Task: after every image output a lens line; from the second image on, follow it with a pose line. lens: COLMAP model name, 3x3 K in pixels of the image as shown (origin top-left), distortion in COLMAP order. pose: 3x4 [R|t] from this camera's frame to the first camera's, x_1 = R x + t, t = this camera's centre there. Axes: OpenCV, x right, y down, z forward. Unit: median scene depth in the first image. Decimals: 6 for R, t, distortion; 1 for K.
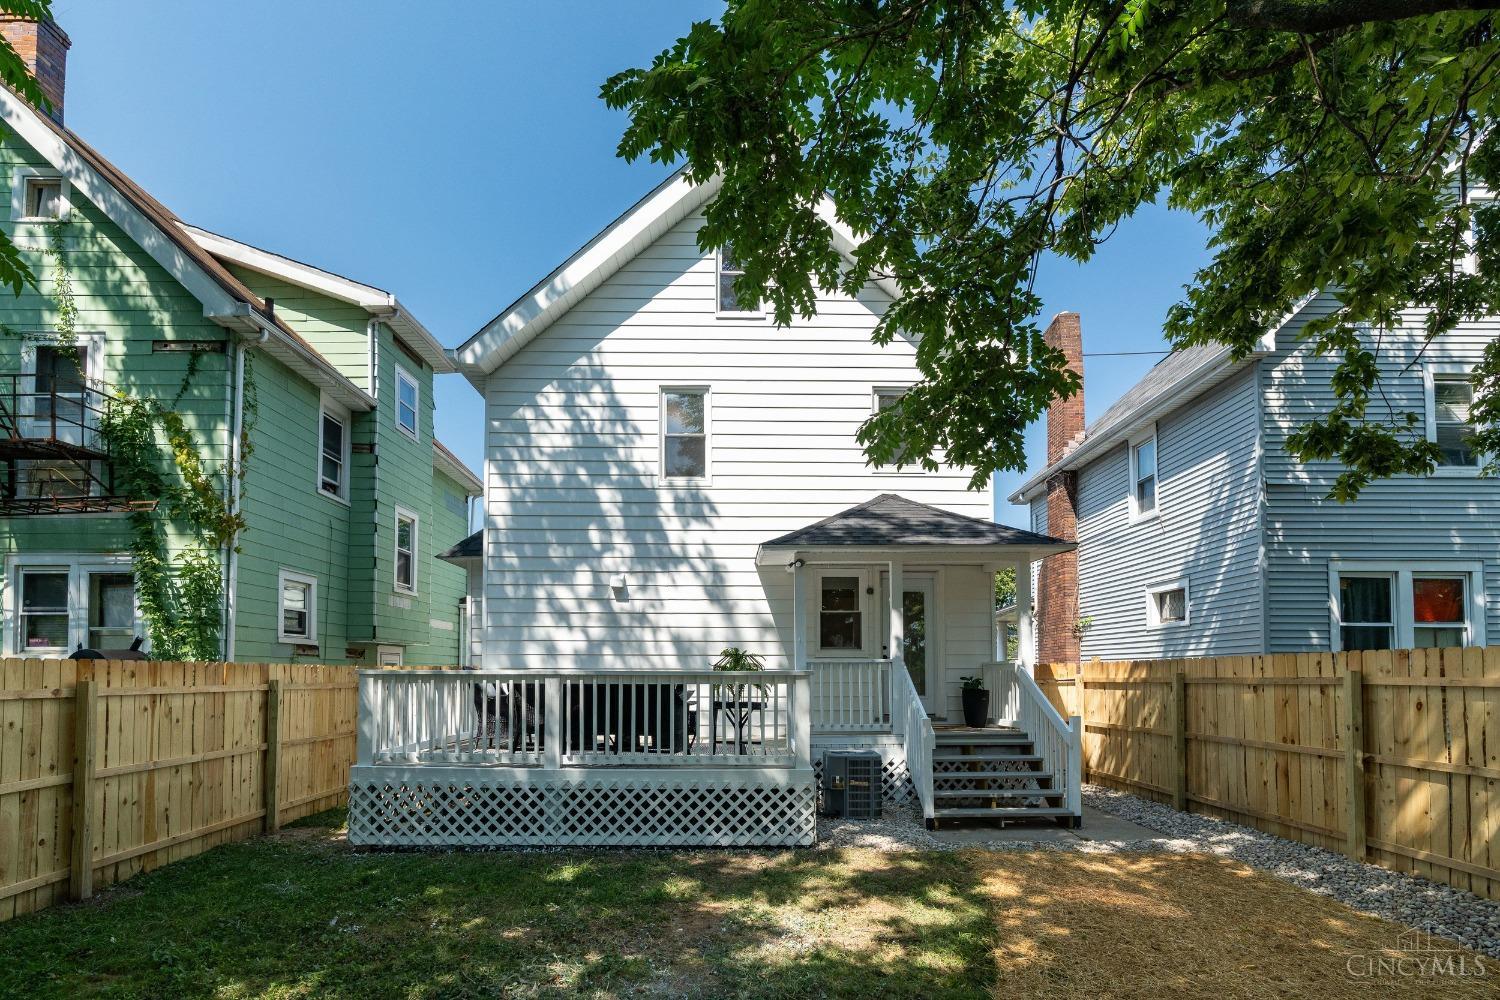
lens RADIAL K [[750.1, 0, 750.6], [0, 750.1, 641.8], [0, 0, 1]] dist [-0.000064, 0.000984]
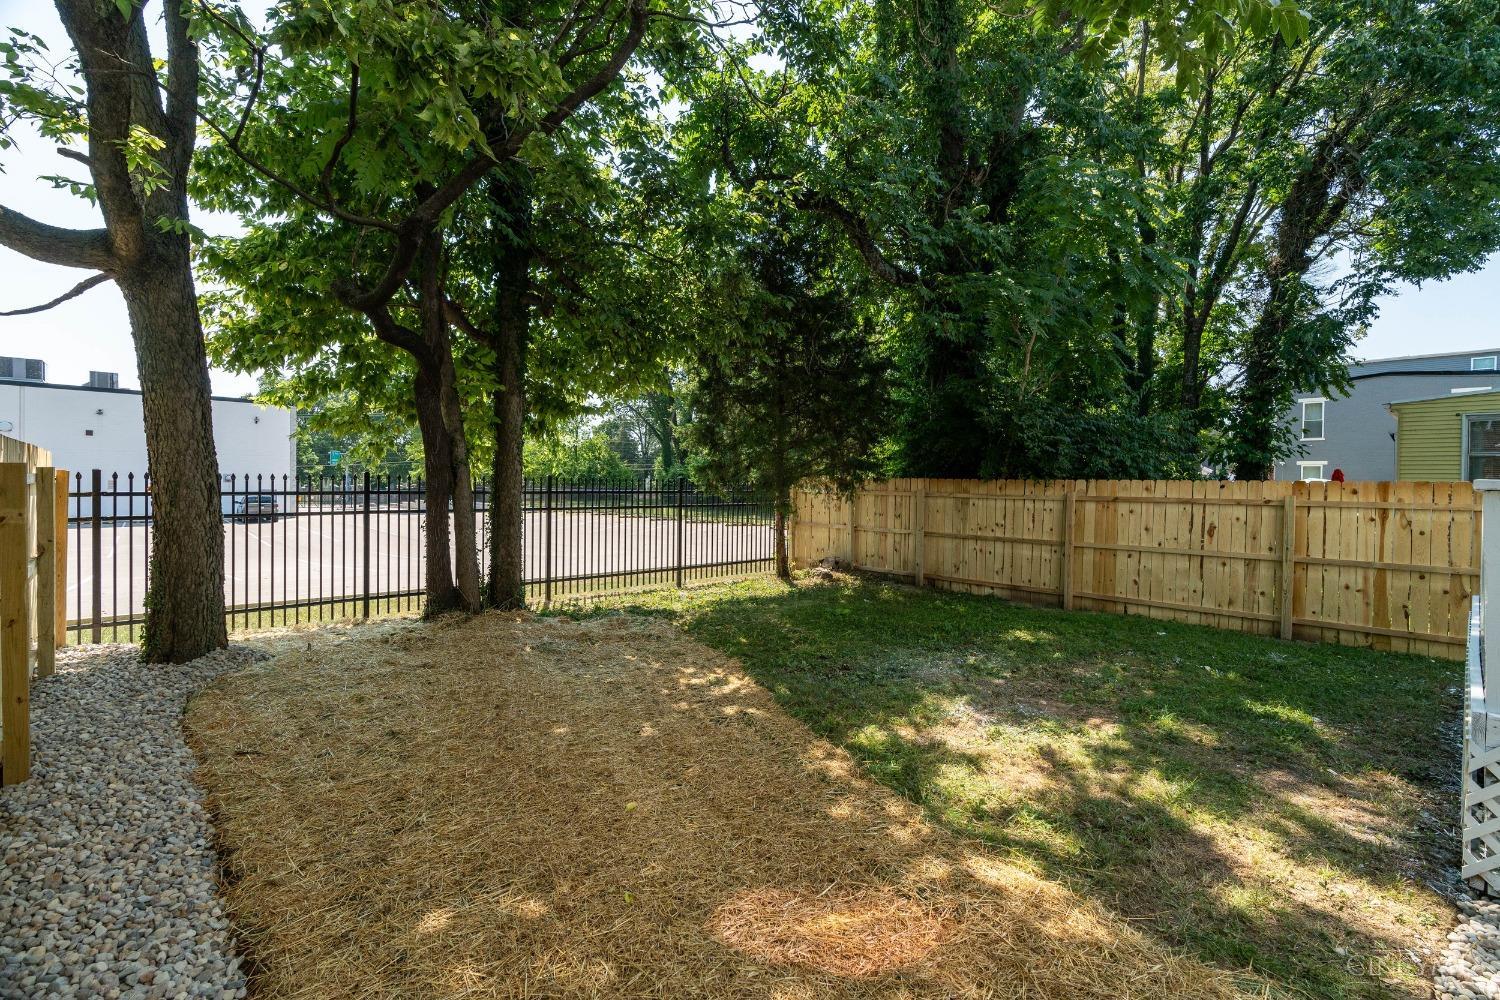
lens RADIAL K [[662.6, 0, 750.0], [0, 662.6, 500.0], [0, 0, 1]] dist [-0.023353, -0.000004]
pose [[-0.738006, 0.001787, -0.674792, 0.453751], [0.009699, 0.999921, -0.007960, 0.035353], [0.674725, -0.012419, -0.737965, 0.706211]]
